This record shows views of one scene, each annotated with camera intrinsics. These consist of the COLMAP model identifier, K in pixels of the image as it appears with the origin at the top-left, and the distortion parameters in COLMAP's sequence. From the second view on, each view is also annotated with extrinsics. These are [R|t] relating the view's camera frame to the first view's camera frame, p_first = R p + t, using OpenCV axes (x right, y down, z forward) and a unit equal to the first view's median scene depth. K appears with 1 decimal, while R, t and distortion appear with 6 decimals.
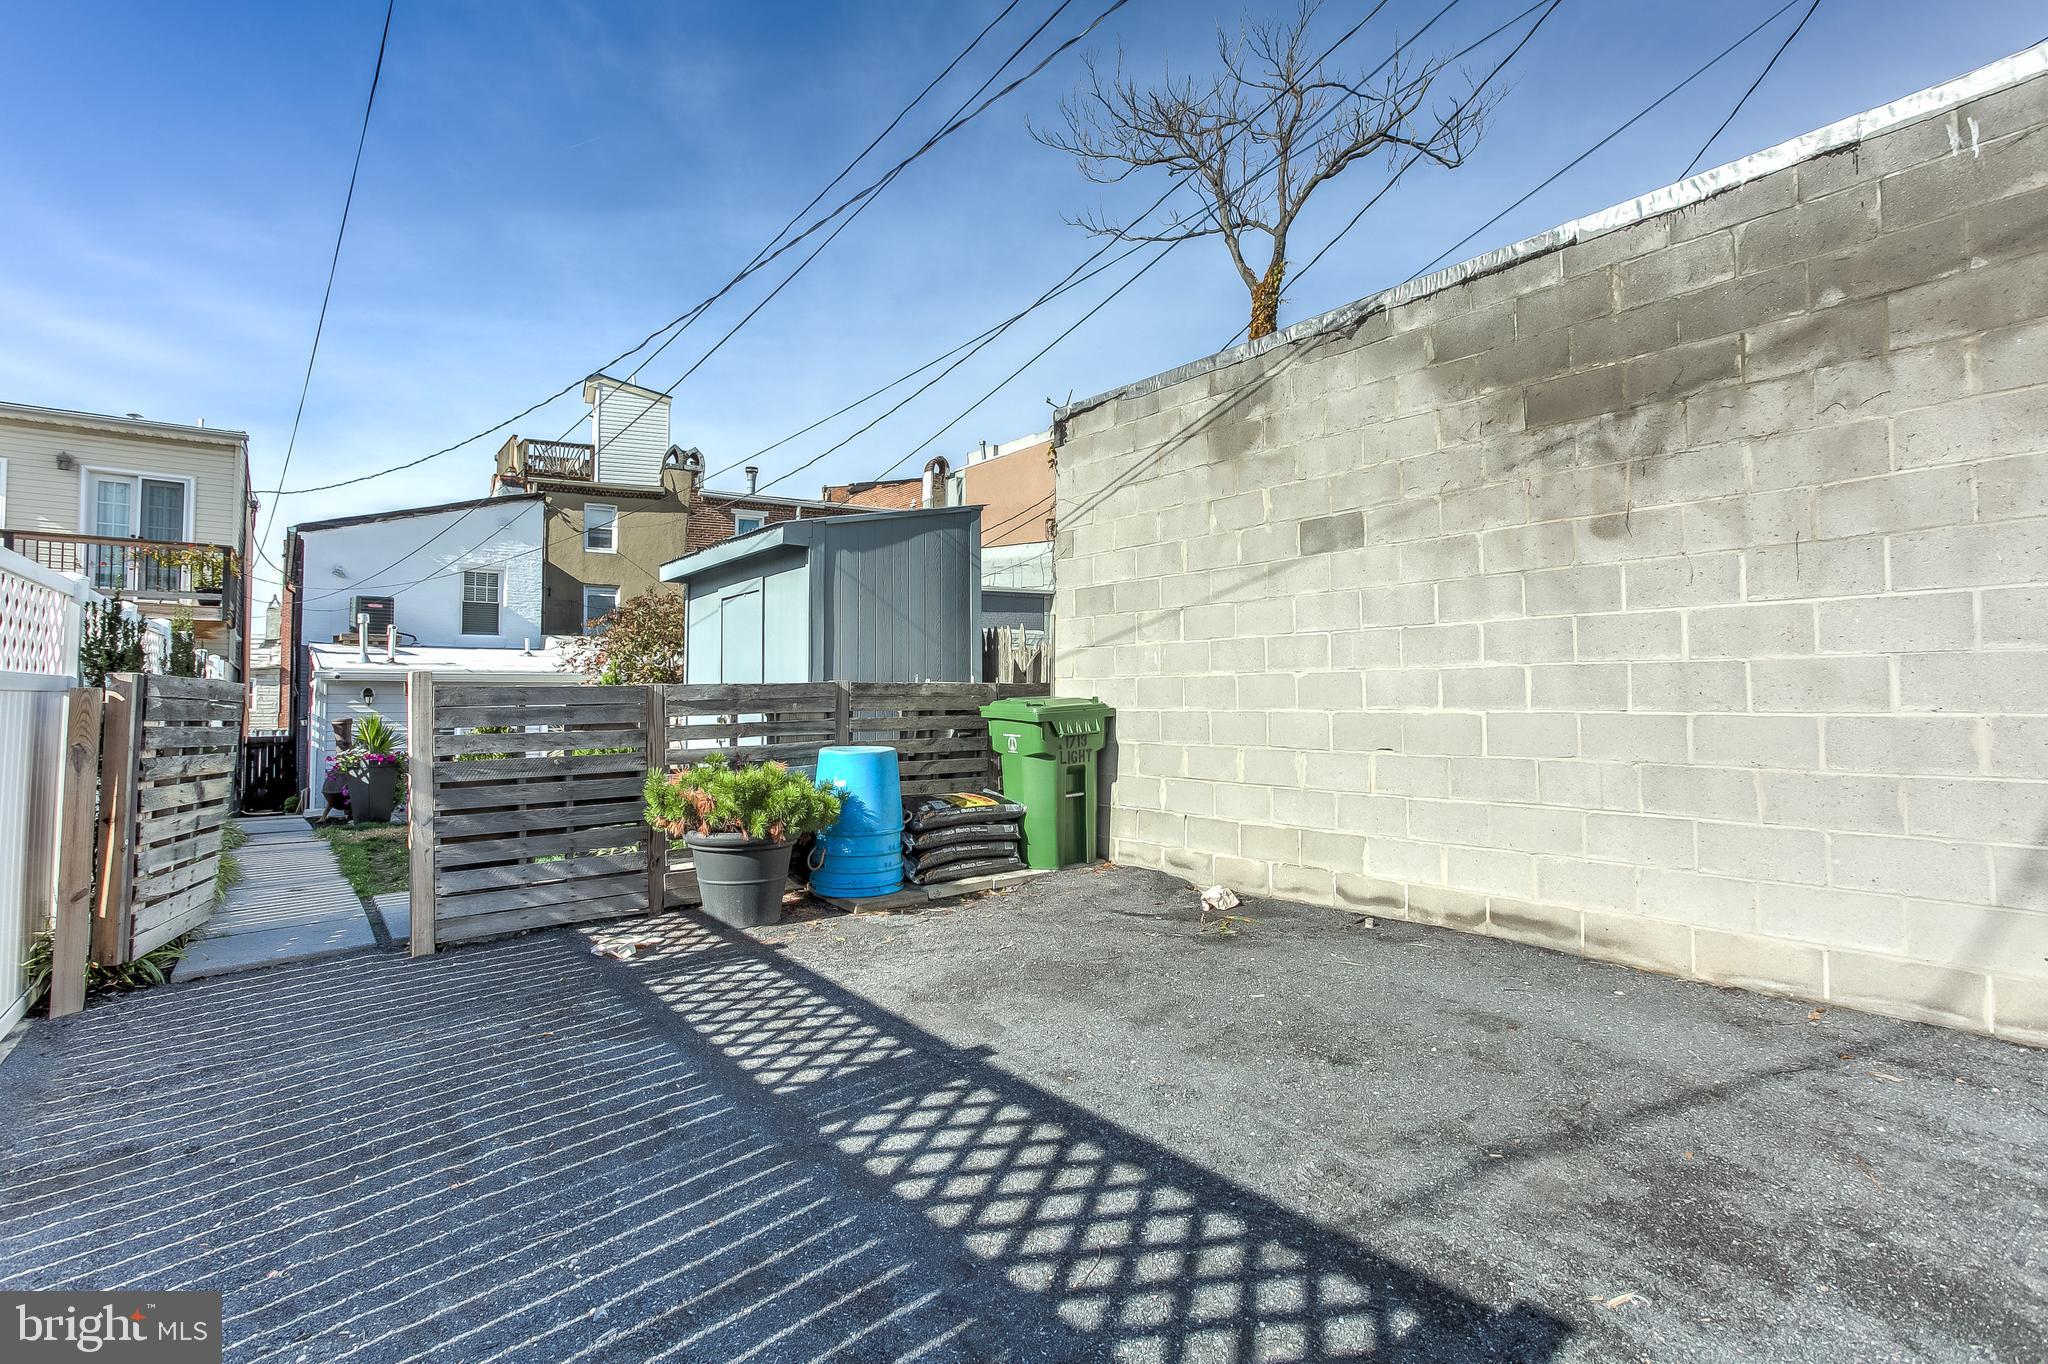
lens RADIAL K [[985.9, 0, 1034.3], [0, 985.9, 668.3], [0, 0, 1]] dist [-0.042359, 0.018118]
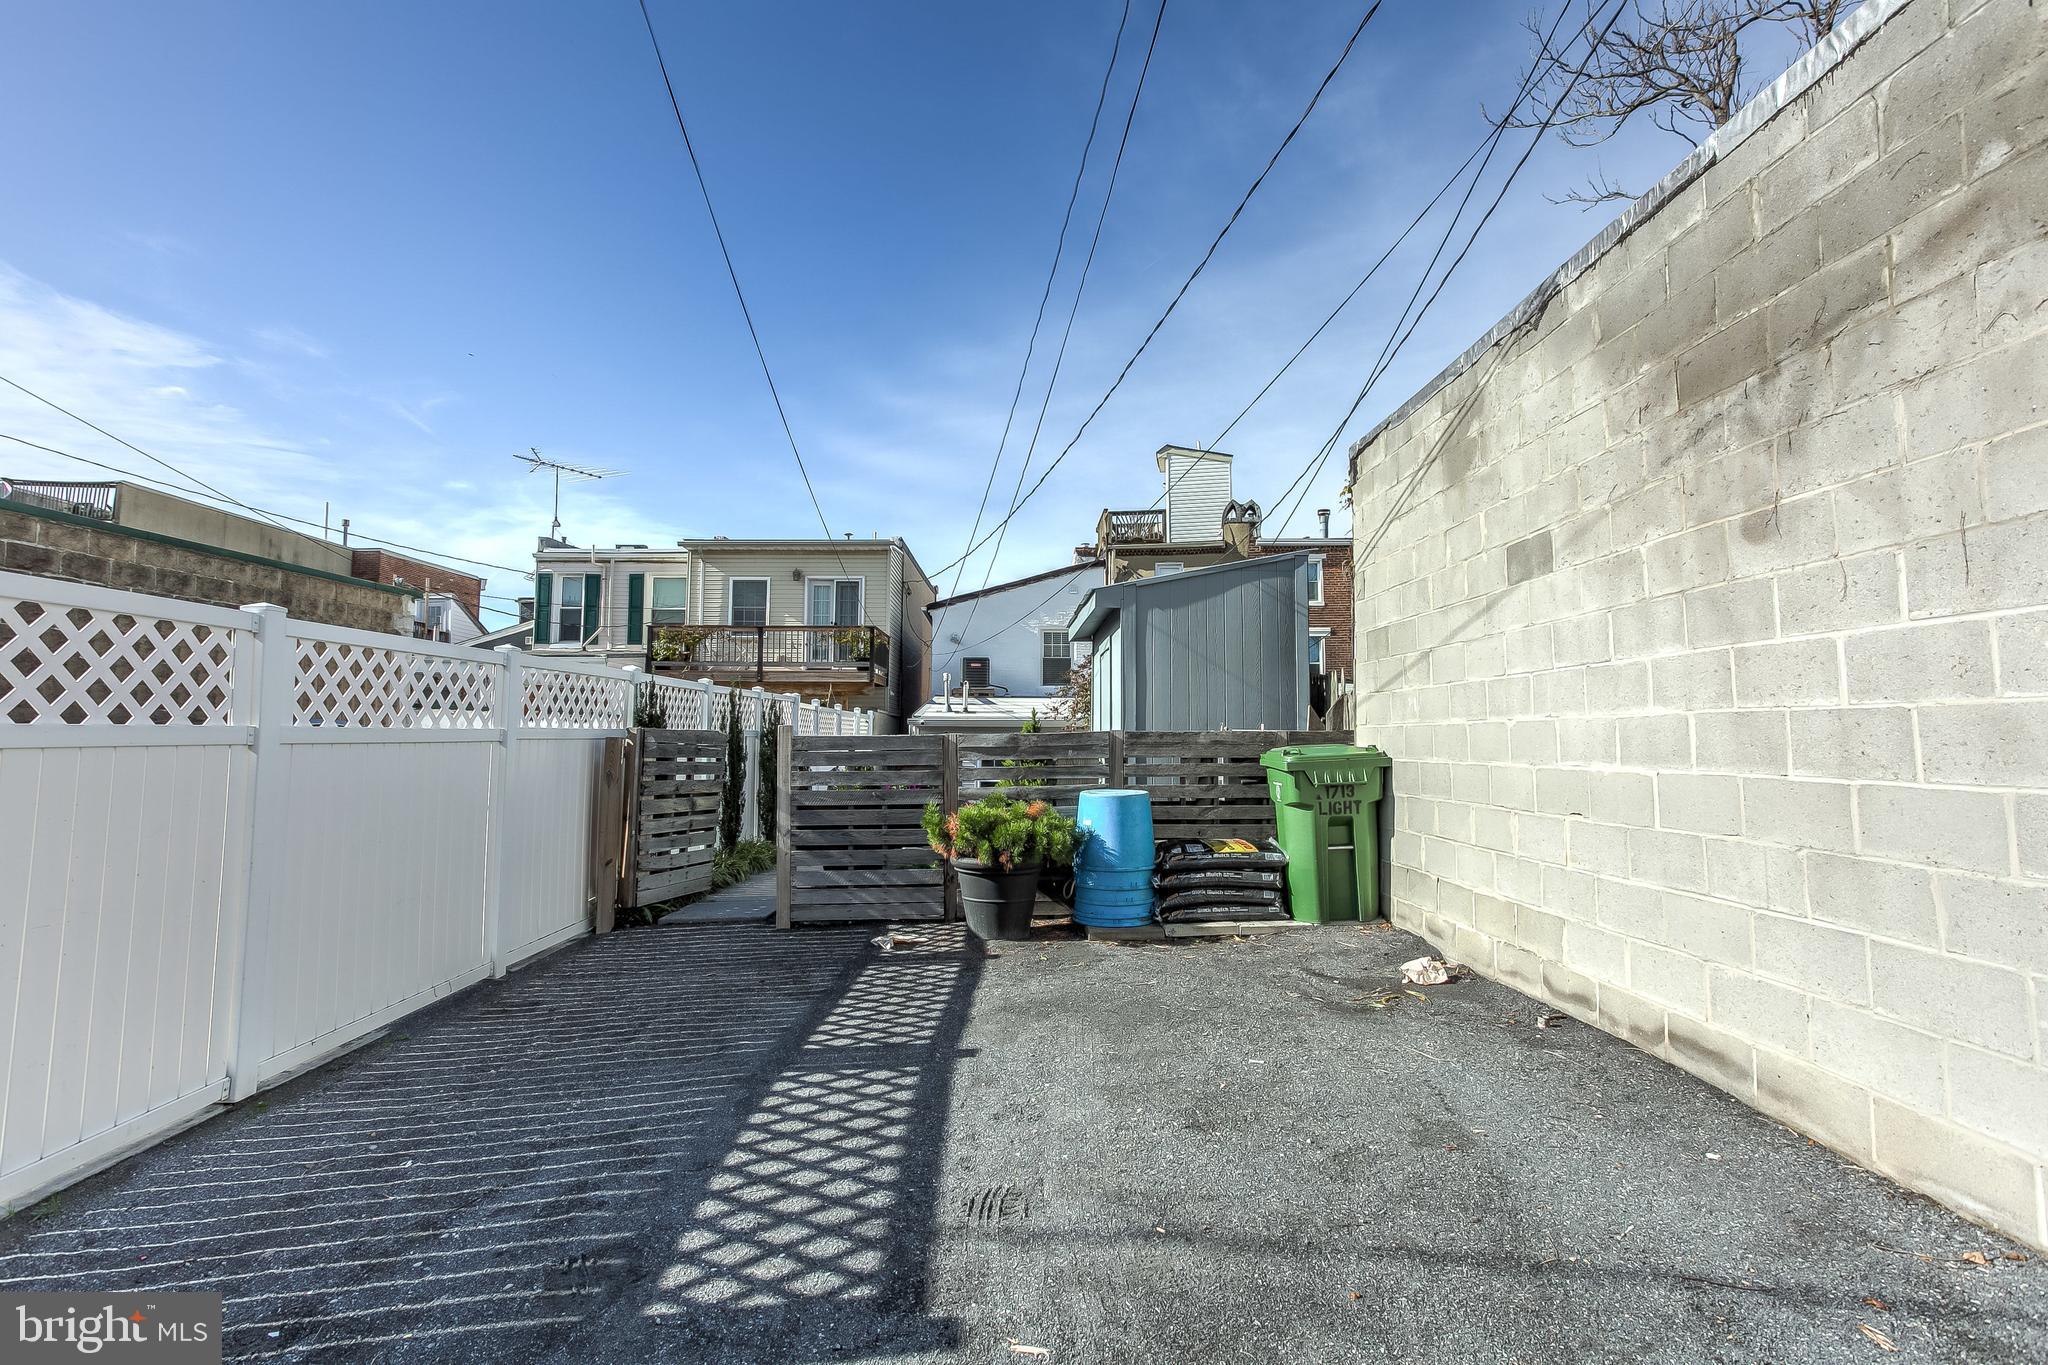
lens RADIAL K [[985.9, 0, 1012.1], [0, 985.9, 667.4], [0, 0, 1]] dist [-0.042359, 0.018118]
pose [[0.796440, -0.039704, -0.603413, 0.511243], [0.015110, 0.998837, -0.045779, -0.011365], [0.604529, 0.027343, 0.796114, 0.060584]]
